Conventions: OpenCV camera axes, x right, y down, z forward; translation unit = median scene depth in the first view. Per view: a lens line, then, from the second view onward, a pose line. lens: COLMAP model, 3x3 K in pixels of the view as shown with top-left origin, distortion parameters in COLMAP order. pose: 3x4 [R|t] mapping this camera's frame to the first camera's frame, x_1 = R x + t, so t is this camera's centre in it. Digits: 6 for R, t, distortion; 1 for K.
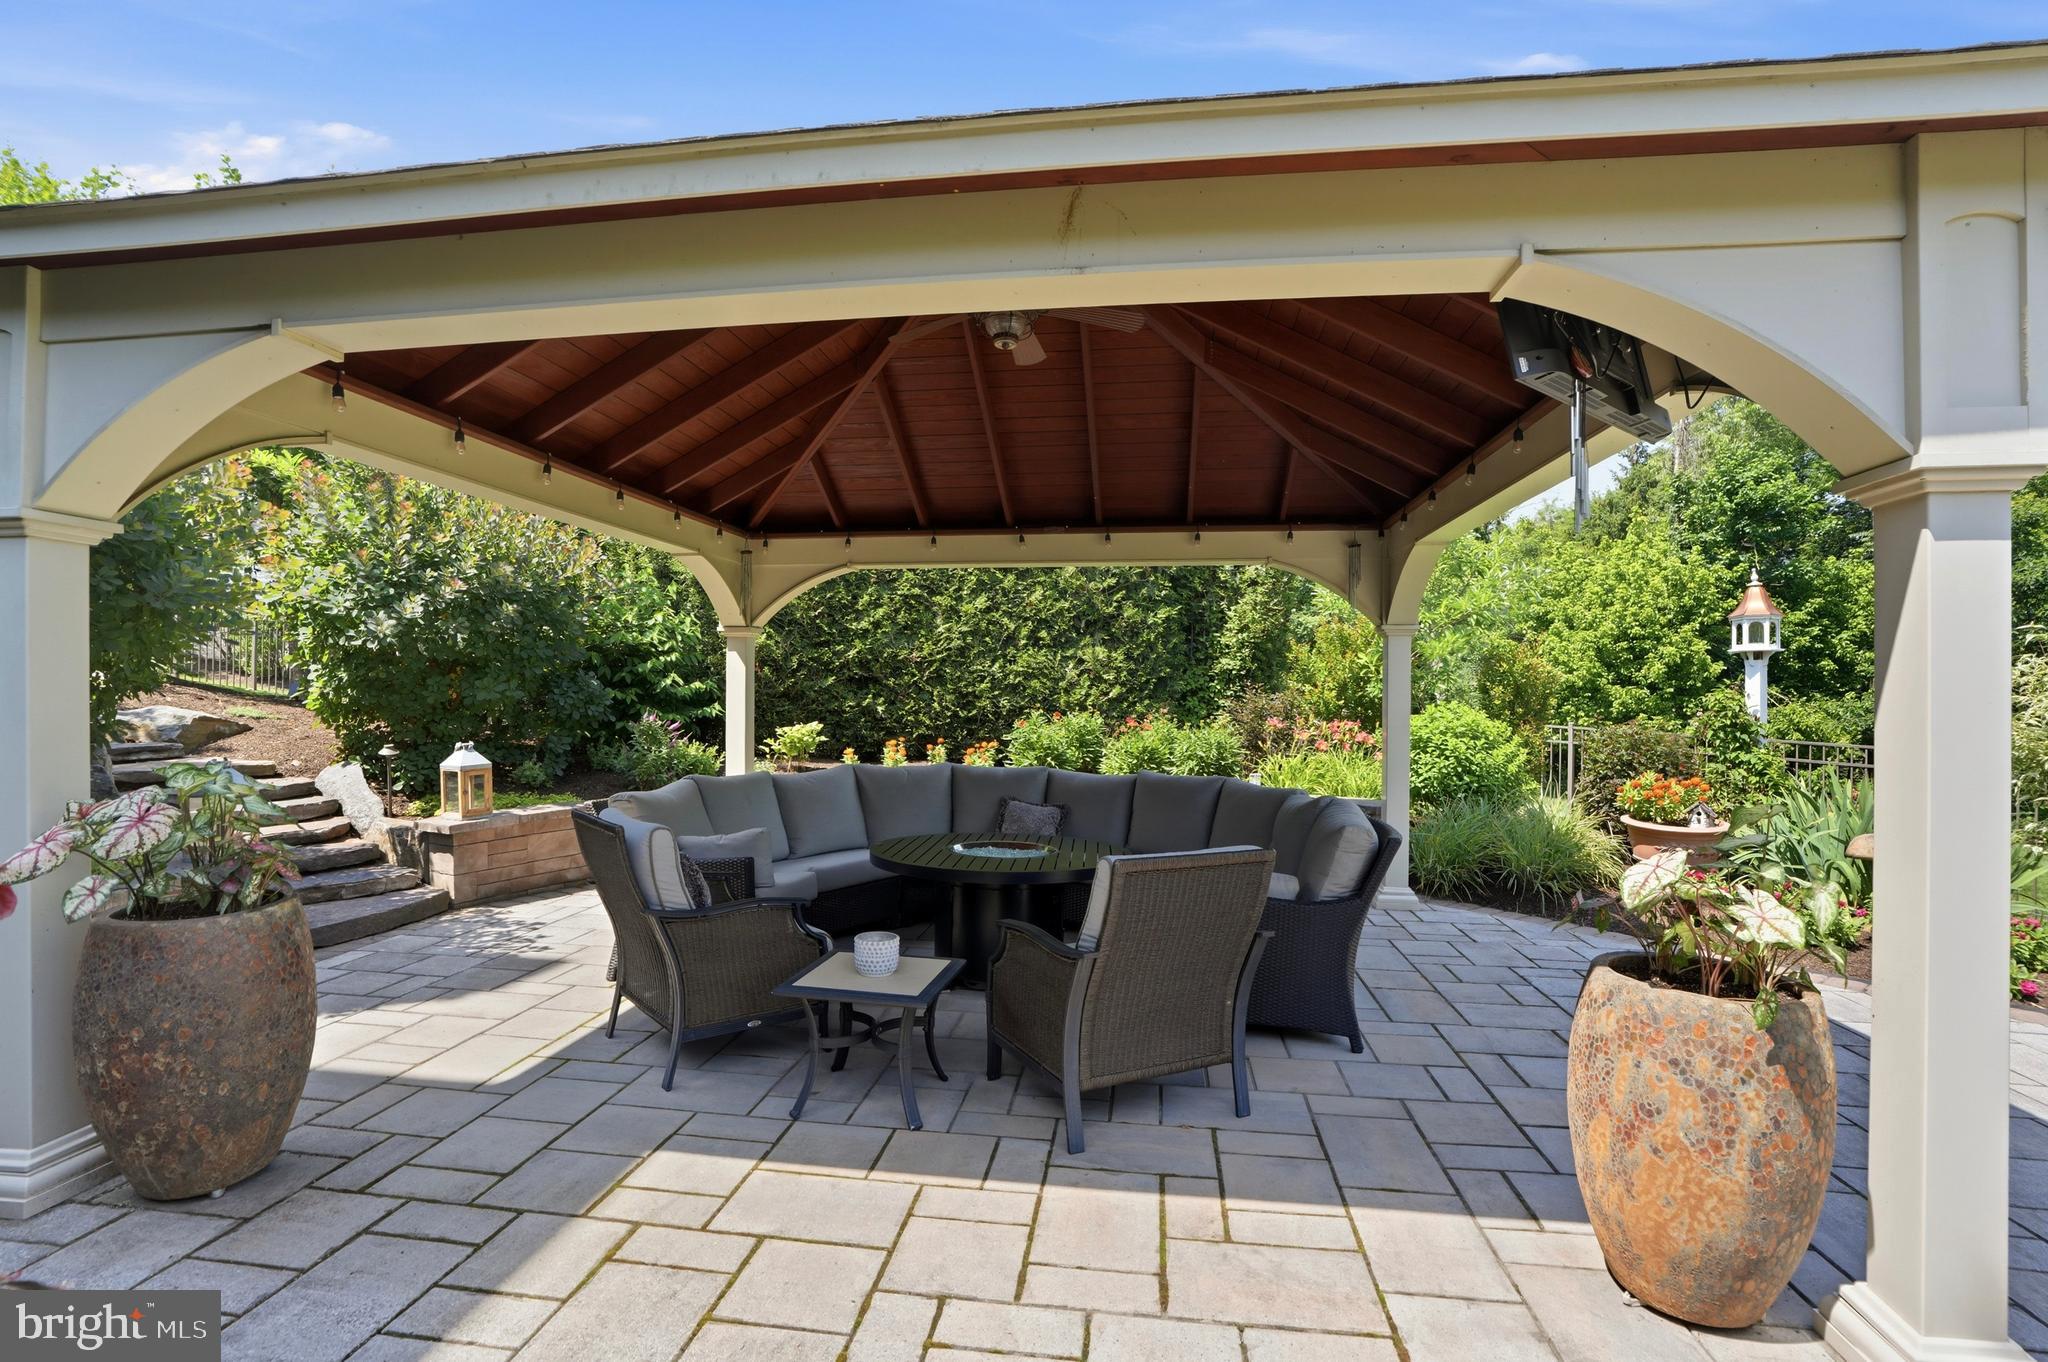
lens RADIAL K [[957.6, 0, 1076.1], [0, 957.6, 691.4], [0, 0, 1]] dist [-0.058731, 0.018812]
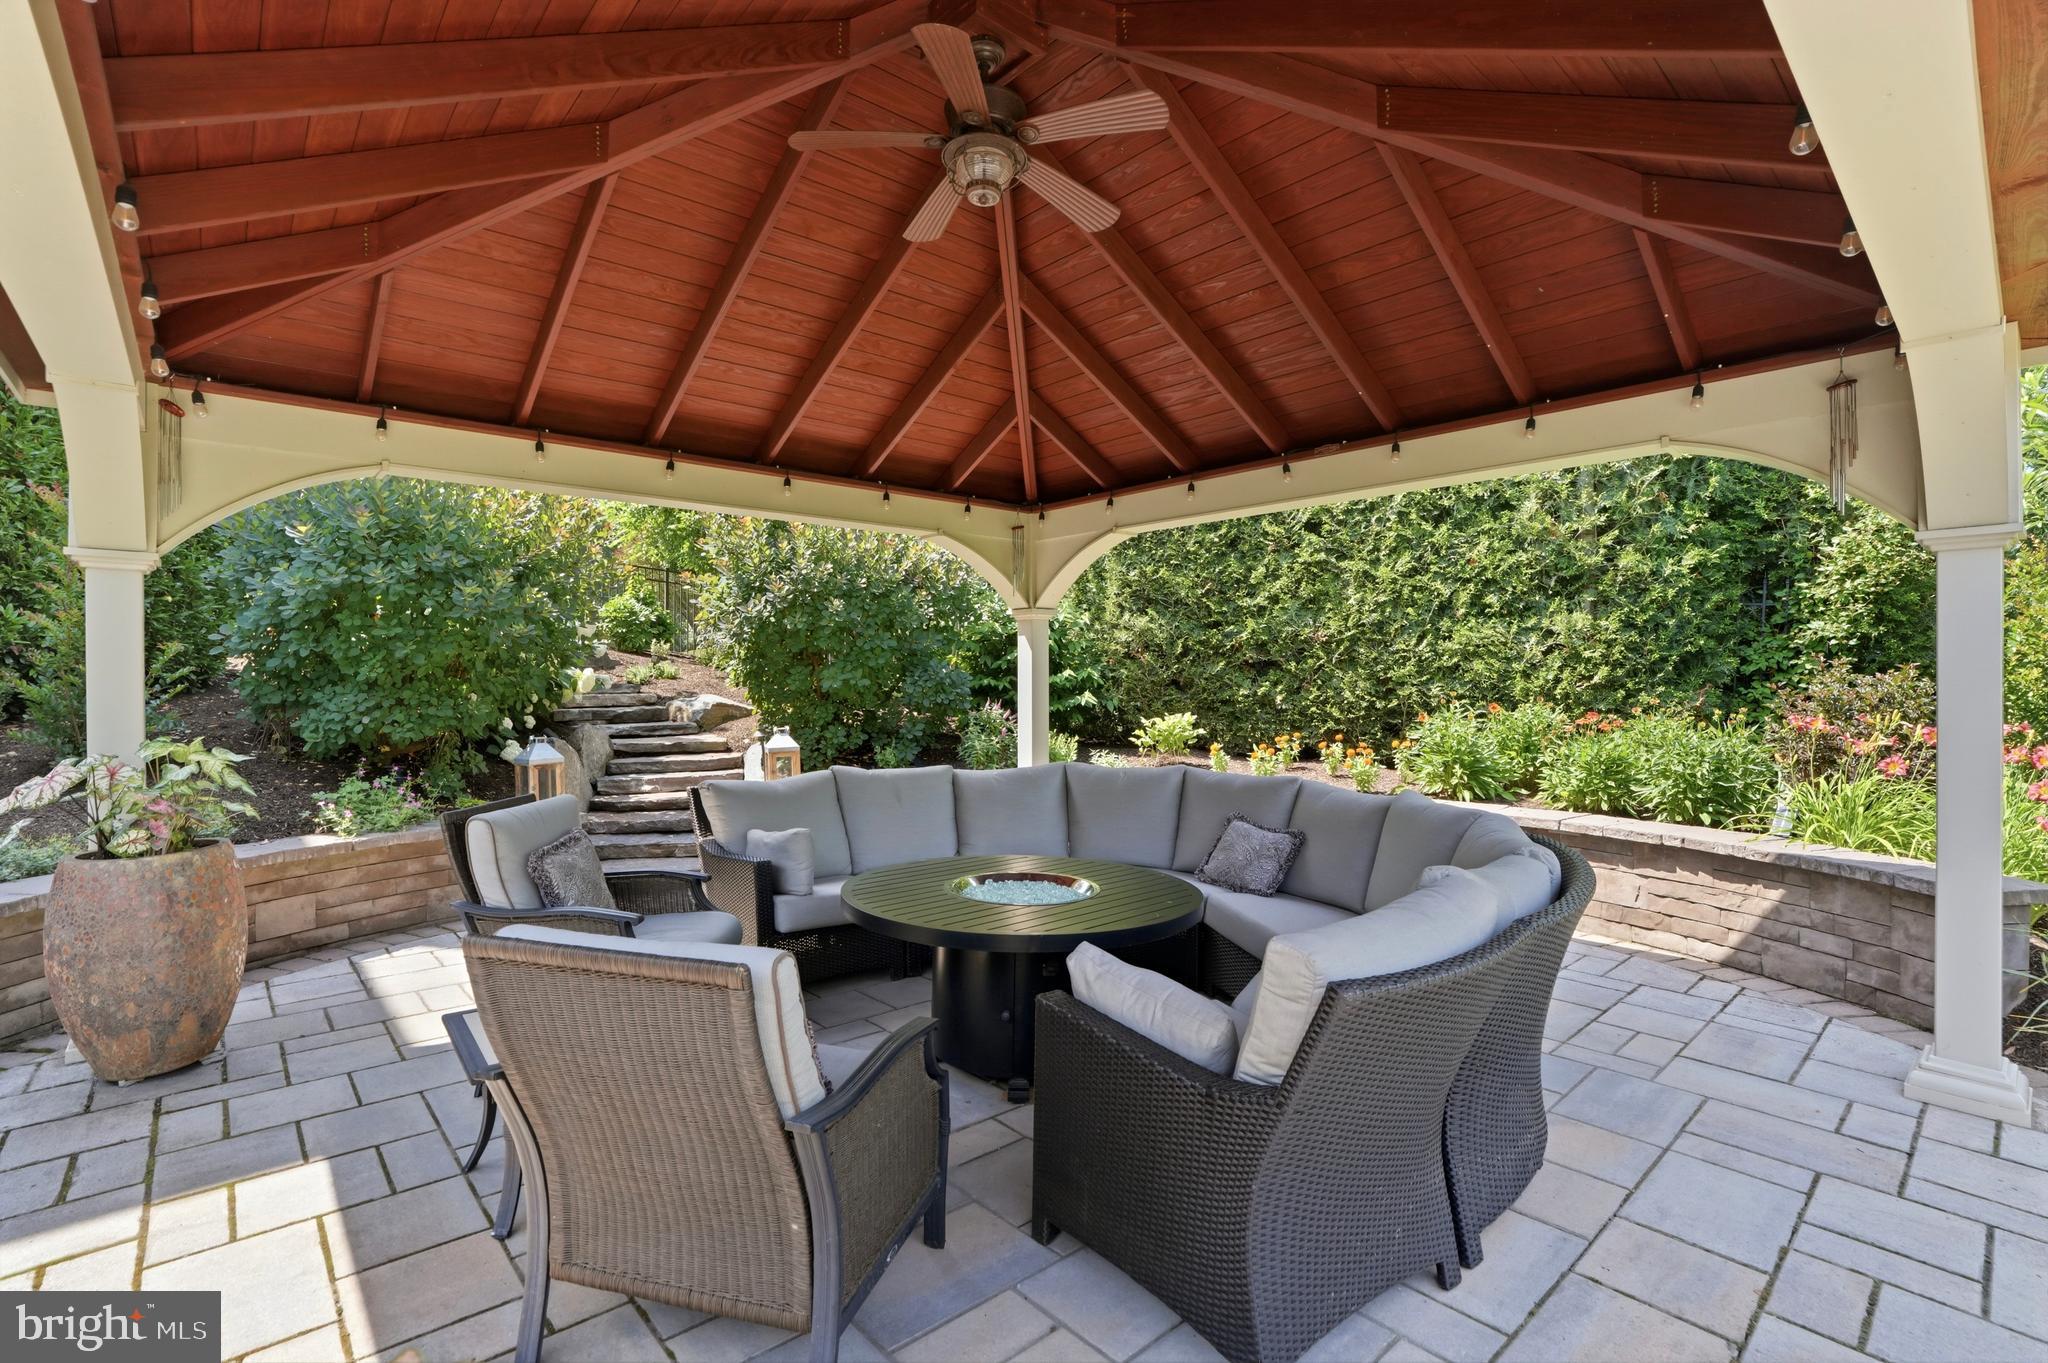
lens RADIAL K [[957.6, 0, 1076.1], [0, 957.6, 691.9], [0, 0, 1]] dist [-0.058731, 0.018812]
pose [[0.753156, -0.002224, -0.657838, 0.215094], [0.008254, 0.999948, 0.006070, 0.005687], [0.657790, -0.010002, 0.753135, 0.234480]]
